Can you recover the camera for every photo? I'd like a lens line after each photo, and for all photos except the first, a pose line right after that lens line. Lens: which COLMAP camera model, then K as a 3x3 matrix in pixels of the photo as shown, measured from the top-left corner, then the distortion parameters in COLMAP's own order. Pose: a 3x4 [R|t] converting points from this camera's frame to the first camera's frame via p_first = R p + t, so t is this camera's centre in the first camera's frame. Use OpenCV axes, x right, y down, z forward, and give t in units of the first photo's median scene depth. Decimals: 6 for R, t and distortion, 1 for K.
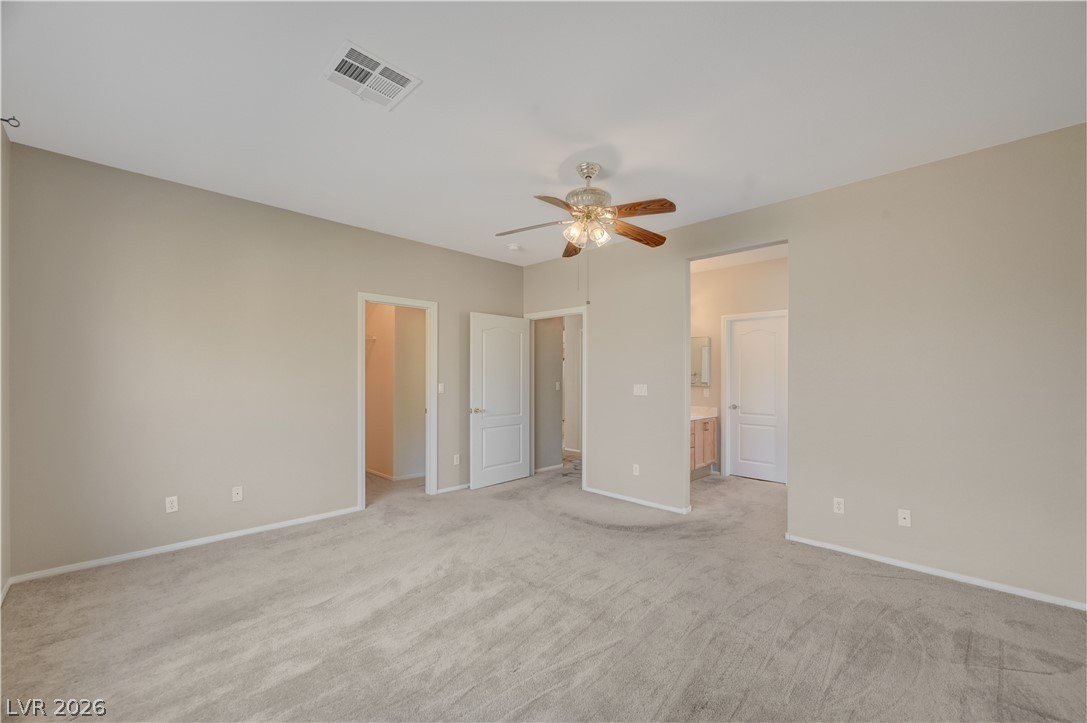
lens RADIAL K [[434.6, 0, 547.9], [0, 434.6, 373.5], [0, 0, 1]] dist [0.000994, 0.000321]
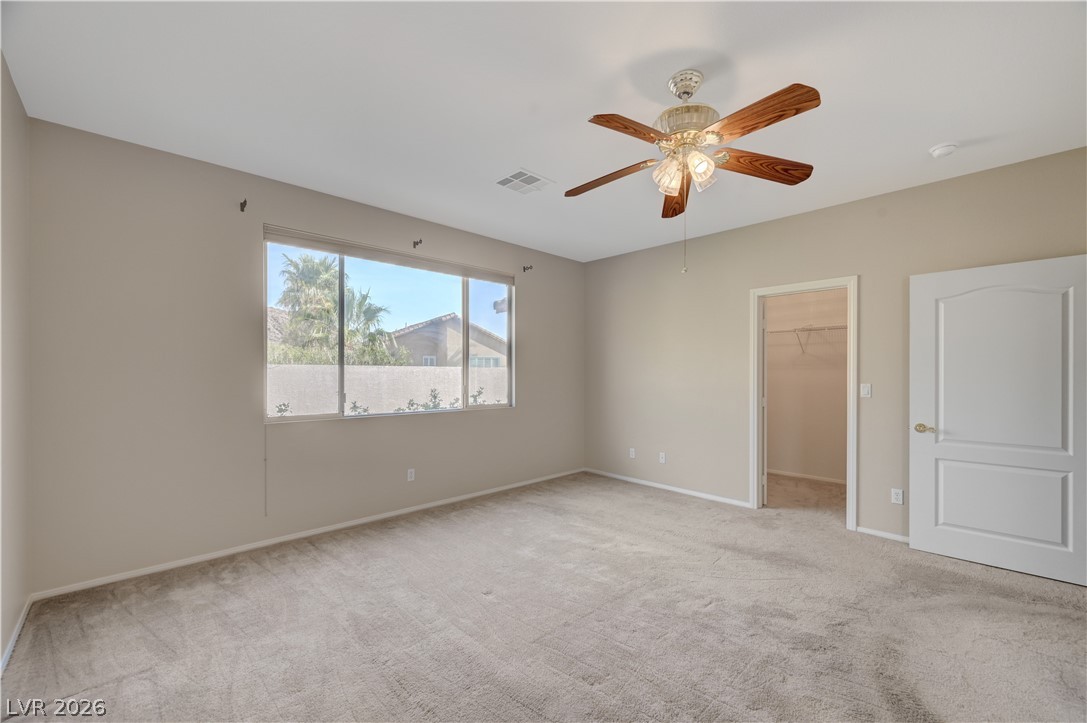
lens RADIAL K [[434.6, 0, 547.9], [0, 434.6, 373.5], [0, 0, 1]] dist [0.000994, 0.000321]
pose [[-0.001206, 0.000705, -0.999999, 0.561134], [-0.003178, 0.999995, 0.000709, 0.007870], [0.999994, 0.003179, -0.001204, 0.536804]]
